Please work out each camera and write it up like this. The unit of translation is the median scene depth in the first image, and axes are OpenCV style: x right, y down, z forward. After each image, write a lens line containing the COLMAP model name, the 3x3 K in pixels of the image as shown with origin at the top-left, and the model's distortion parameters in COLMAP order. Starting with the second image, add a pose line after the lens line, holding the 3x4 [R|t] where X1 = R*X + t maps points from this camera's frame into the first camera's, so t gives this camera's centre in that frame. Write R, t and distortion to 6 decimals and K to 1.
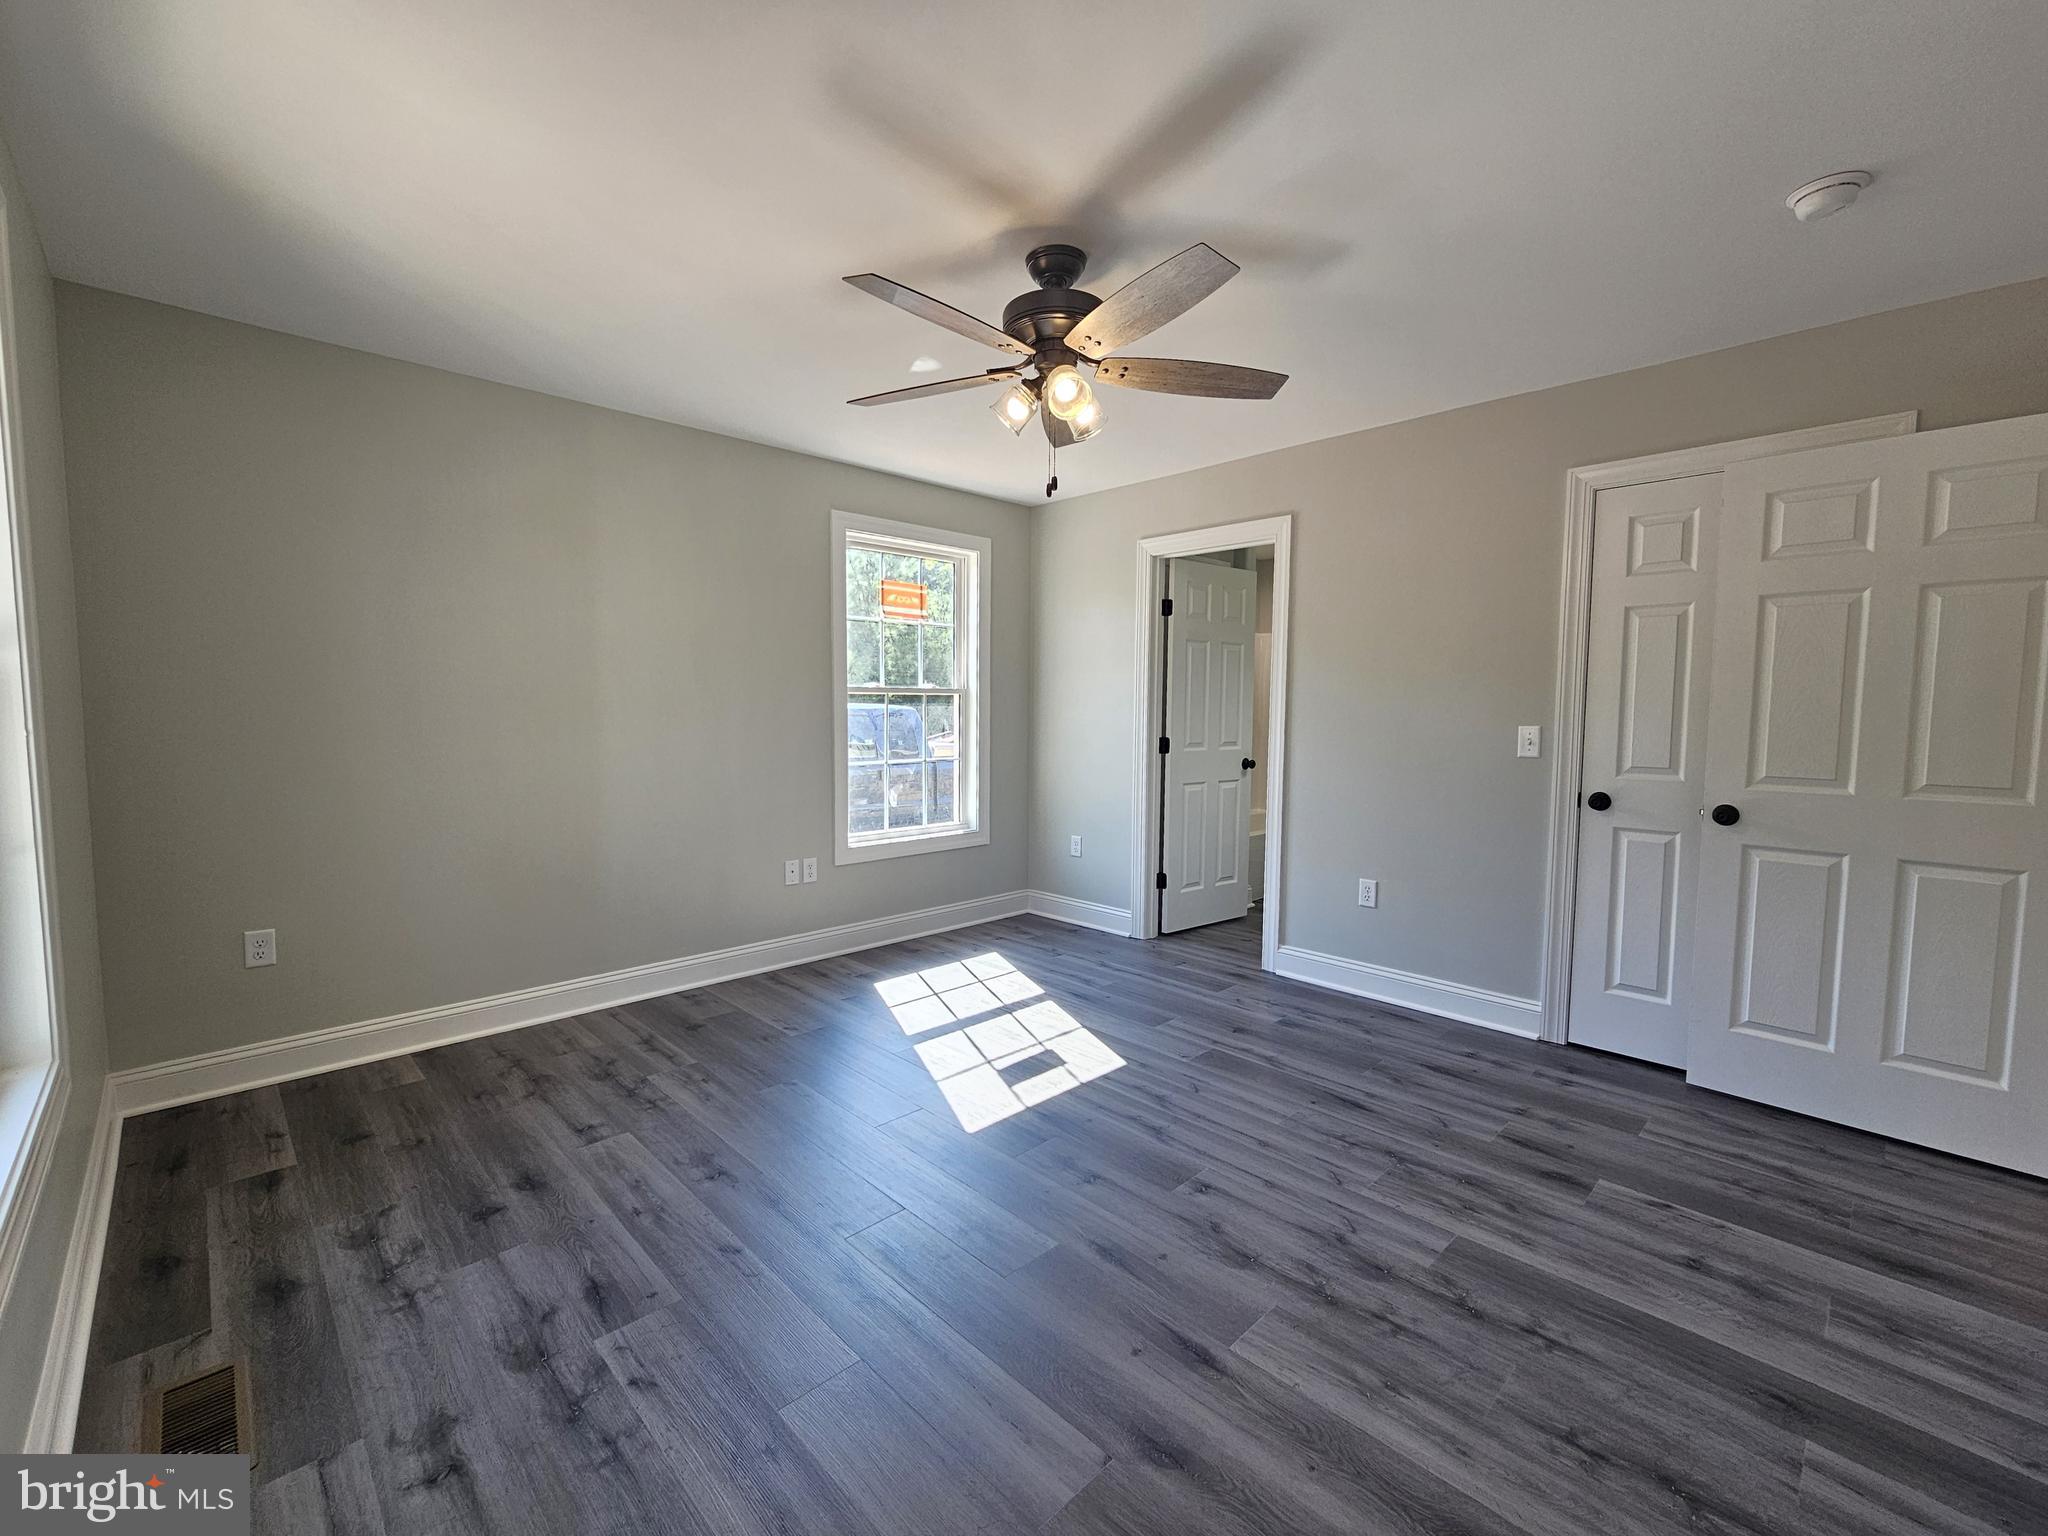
lens RADIAL K [[855.5, 0, 1021.3], [0, 855.5, 770.1], [0, 0, 1]] dist [-0.000621, -0.000667]
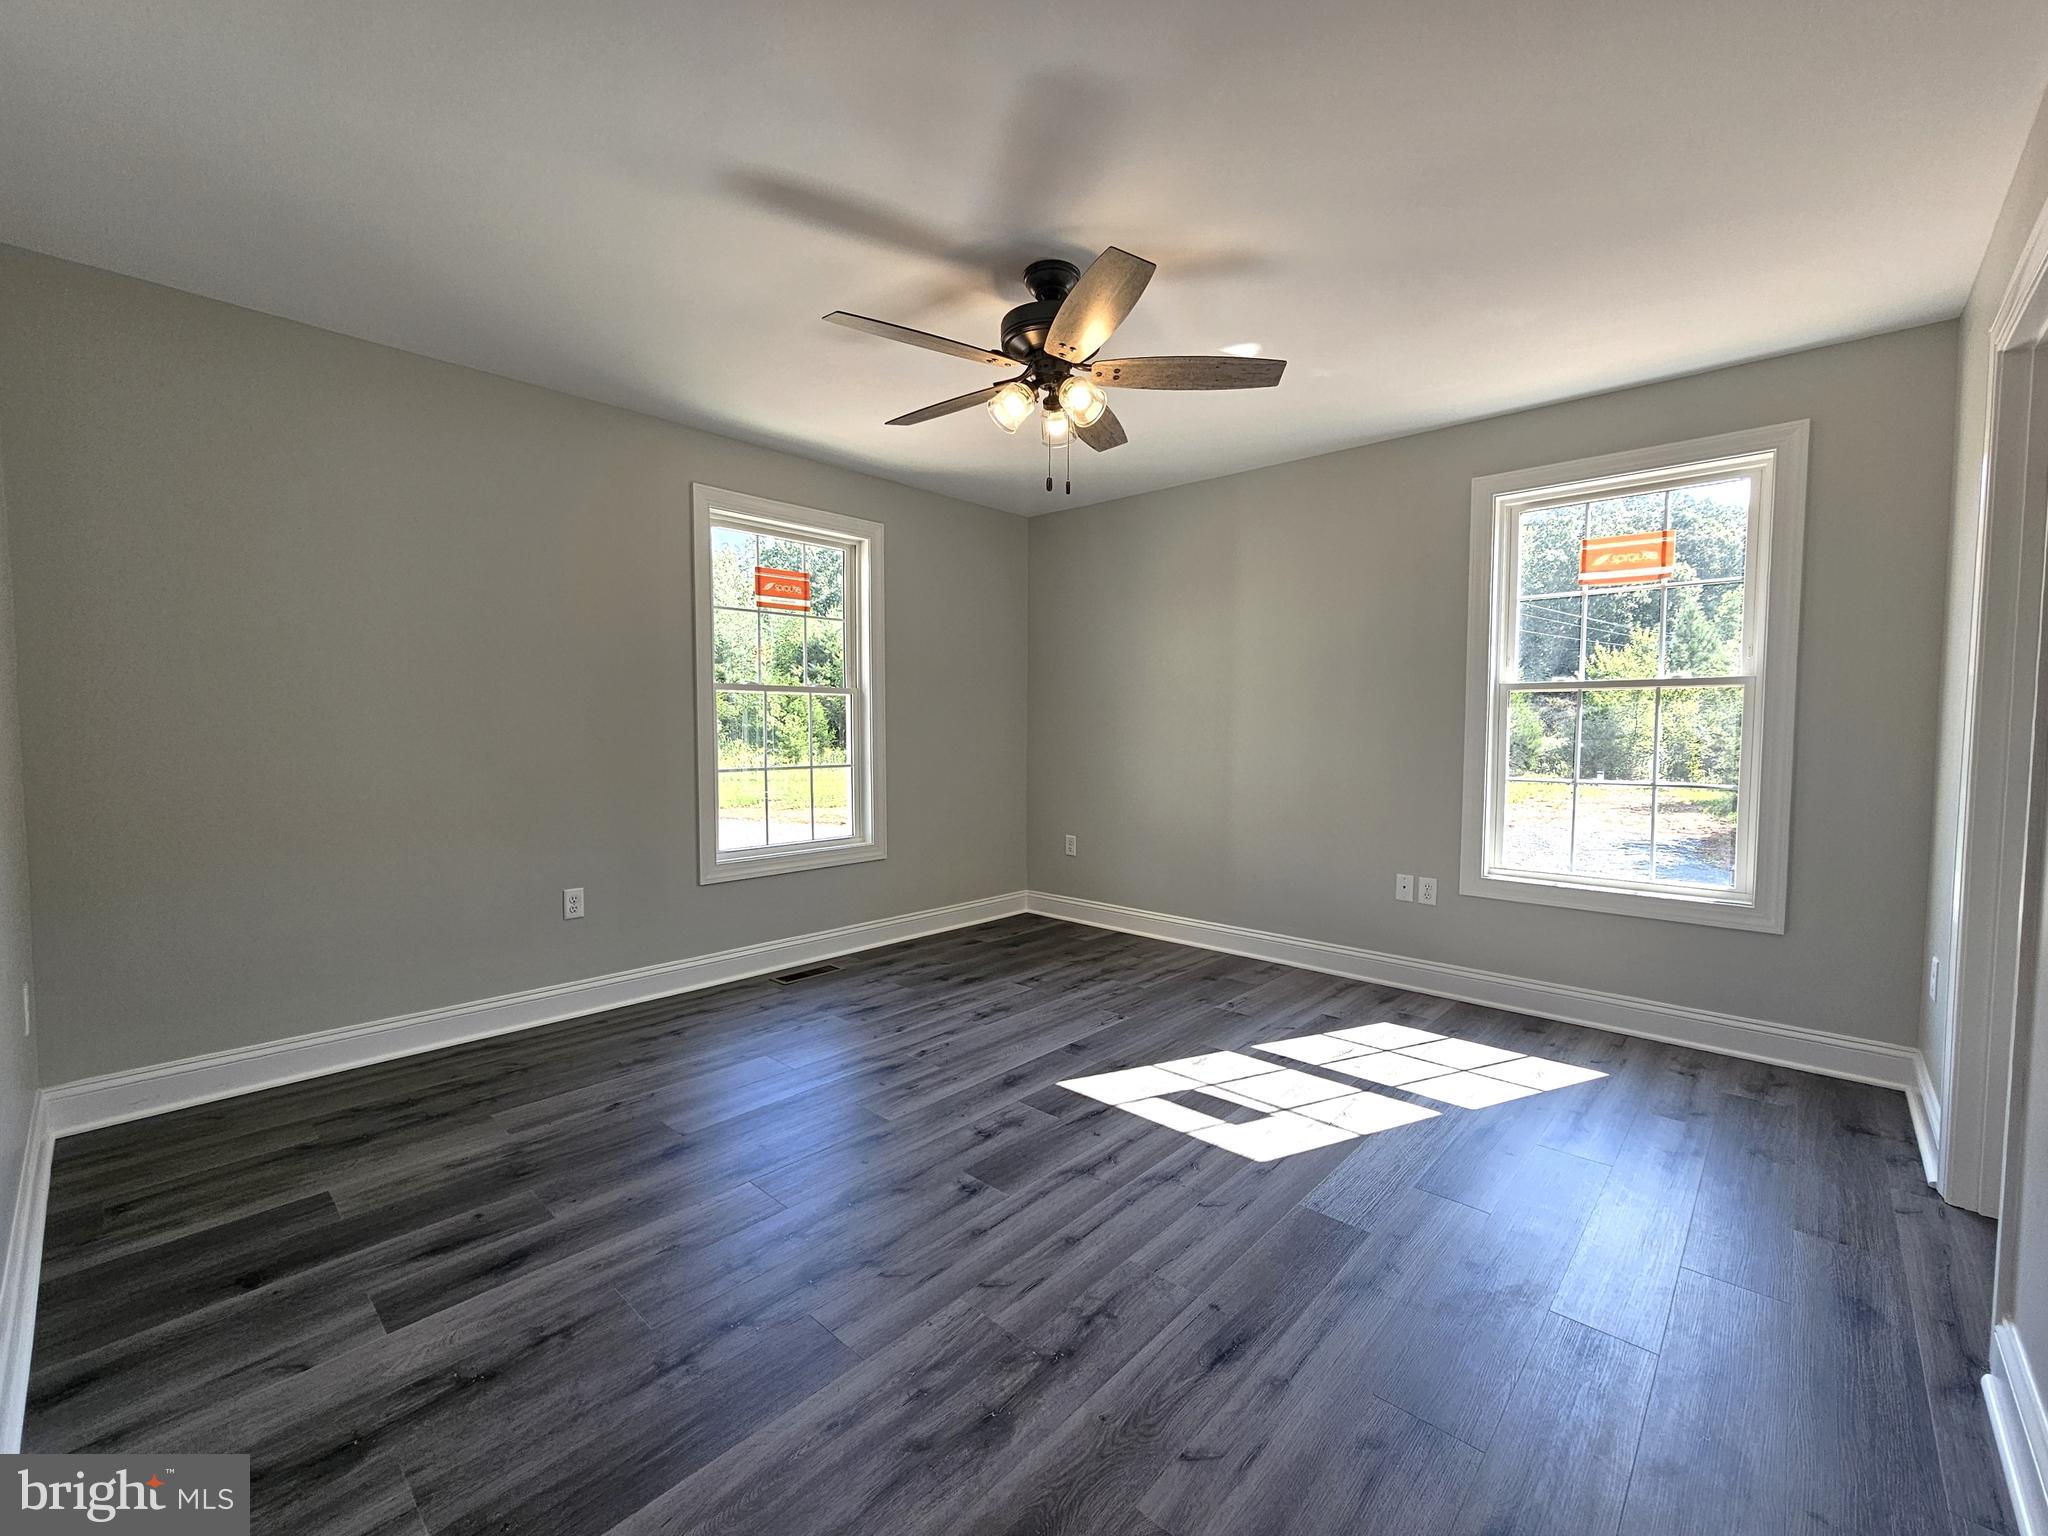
lens RADIAL K [[855.5, 0, 1027.9], [0, 855.5, 772.0], [0, 0, 1]] dist [-0.000621, -0.000667]
pose [[0.060411, 0.048210, -0.997009, 0.926668], [-0.077483, 0.996046, 0.043469, -0.021158], [0.995162, 0.074625, 0.063908, 0.778835]]
